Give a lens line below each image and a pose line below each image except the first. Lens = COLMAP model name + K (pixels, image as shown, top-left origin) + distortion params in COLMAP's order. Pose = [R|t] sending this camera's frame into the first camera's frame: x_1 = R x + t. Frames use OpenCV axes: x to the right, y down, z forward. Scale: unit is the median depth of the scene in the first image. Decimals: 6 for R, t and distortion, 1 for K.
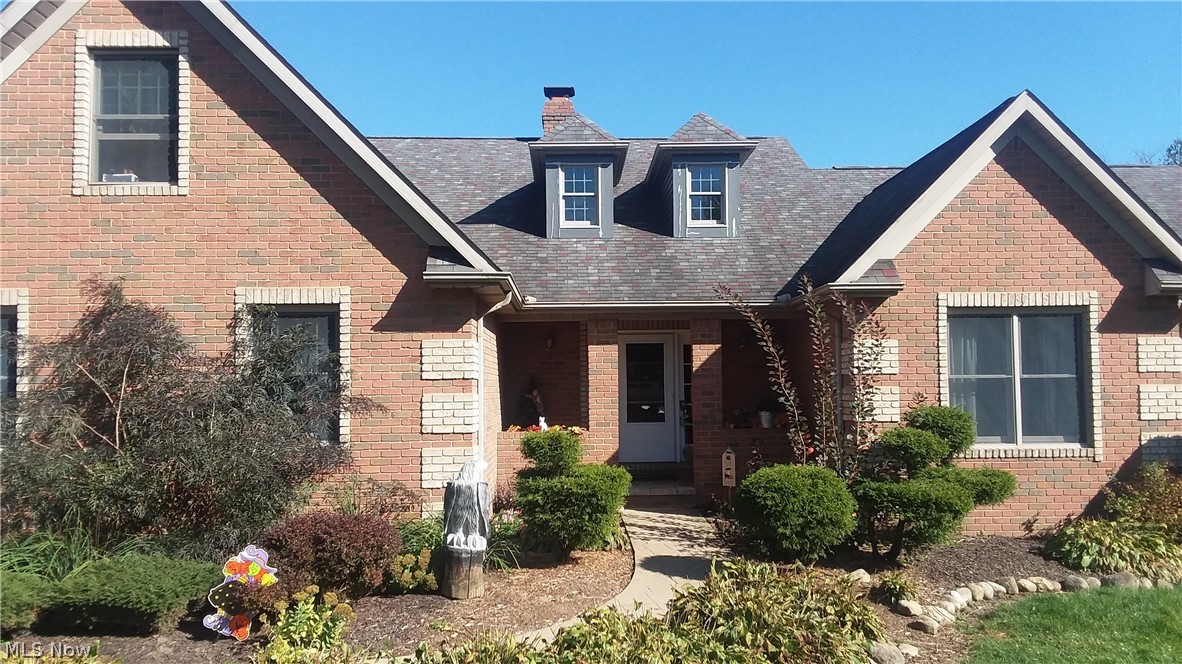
lens RADIAL K [[942.3, 0, 602.1], [0, 942.3, 328.6], [0, 0, 1]] dist [0.087798, -0.038038]
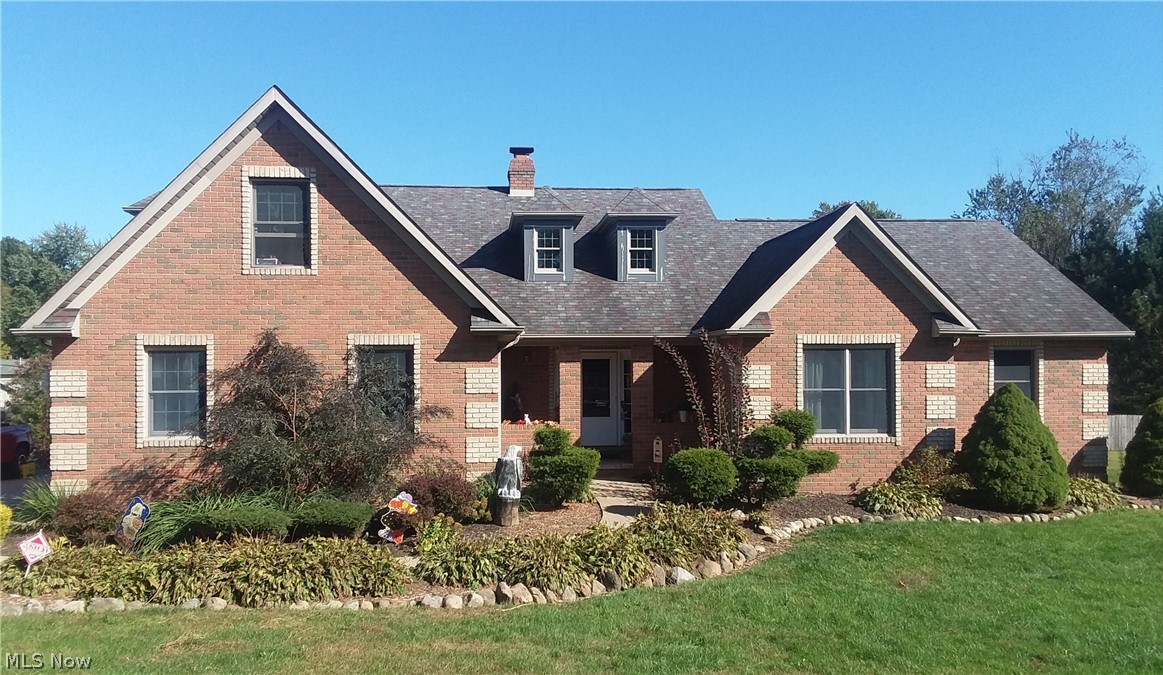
lens RADIAL K [[958.9, 0, 573.6], [0, 958.9, 336.4], [0, 0, 1]] dist [0.137134, 0.003830]
pose [[0.998119, 0.007814, 0.060810, -0.109919], [-0.009616, 0.999521, 0.029399, -0.088415], [-0.060551, -0.029929, 0.997716, -0.590373]]
